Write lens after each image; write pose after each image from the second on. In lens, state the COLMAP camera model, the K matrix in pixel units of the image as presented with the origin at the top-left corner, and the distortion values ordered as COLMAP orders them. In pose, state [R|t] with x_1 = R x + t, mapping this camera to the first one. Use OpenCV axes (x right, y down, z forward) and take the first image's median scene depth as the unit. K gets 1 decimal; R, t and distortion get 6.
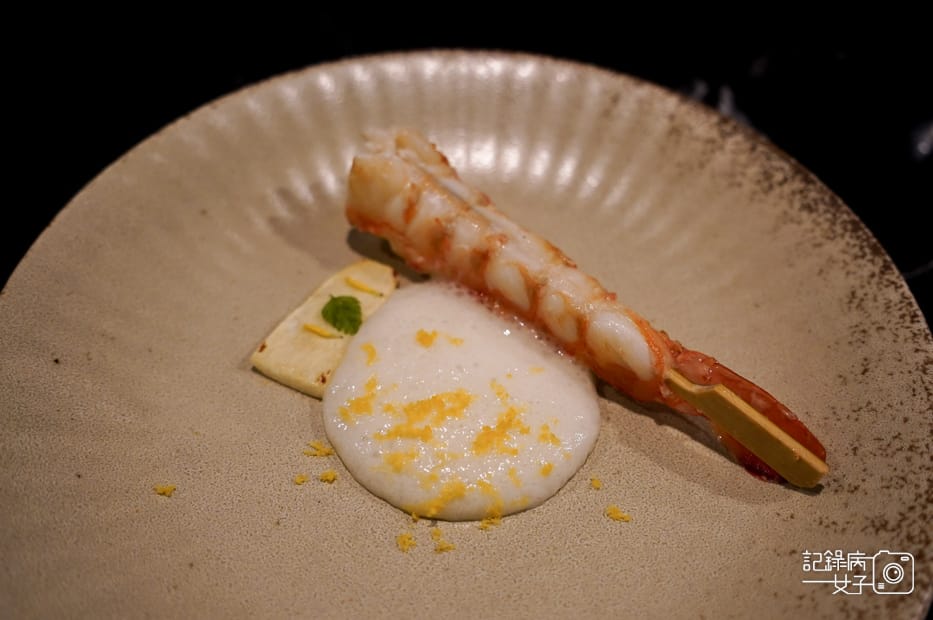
lens RADIAL K [[1015.1, 0, 466.5], [0, 1015.1, 310.0], [0, 0, 1]] dist [-0.093509, 0.035780]
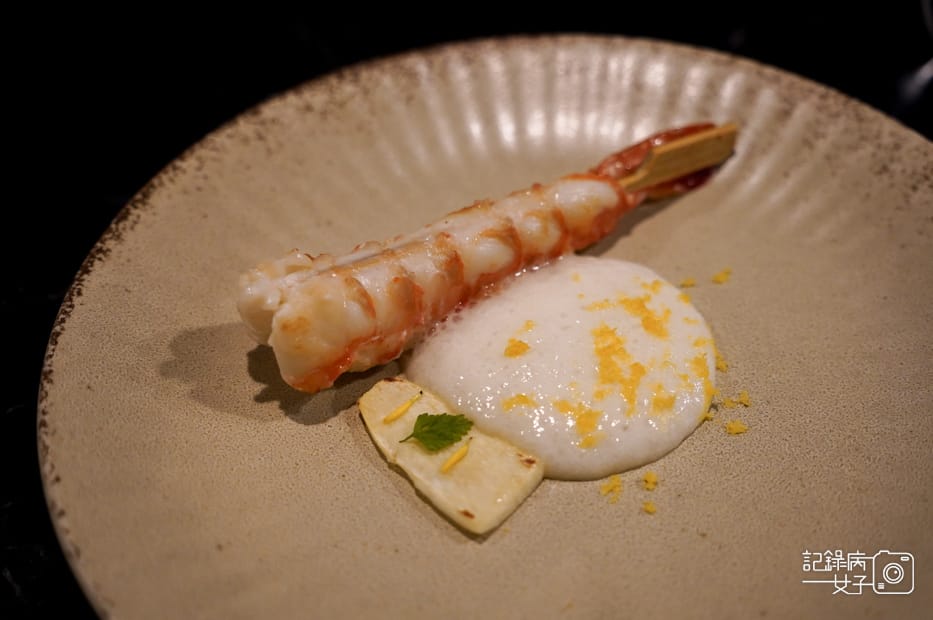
lens RADIAL K [[1015.1, 0, 466.5], [0, 1015.1, 310.0], [0, 0, 1]] dist [-0.093509, 0.035780]
pose [[0.249387, -0.690644, 0.678835, -0.640341], [0.770580, 0.566084, 0.292839, -0.290649], [-0.586525, 0.450067, 0.673371, 0.402739]]
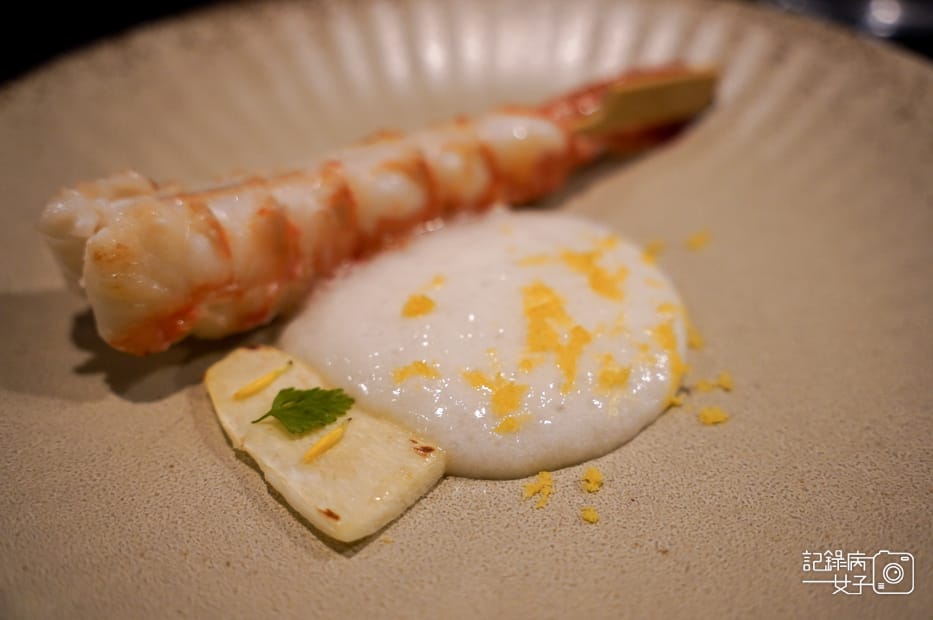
lens RADIAL K [[1059.6, 0, 466.5], [0, 1059.6, 310.0], [0, 0, 1]] dist [-0.066167, -0.008026]
pose [[0.255532, -0.620205, 0.741653, -0.556865], [0.756582, 0.605869, 0.245981, -0.121193], [-0.601903, 0.498265, 0.624055, 0.541694]]
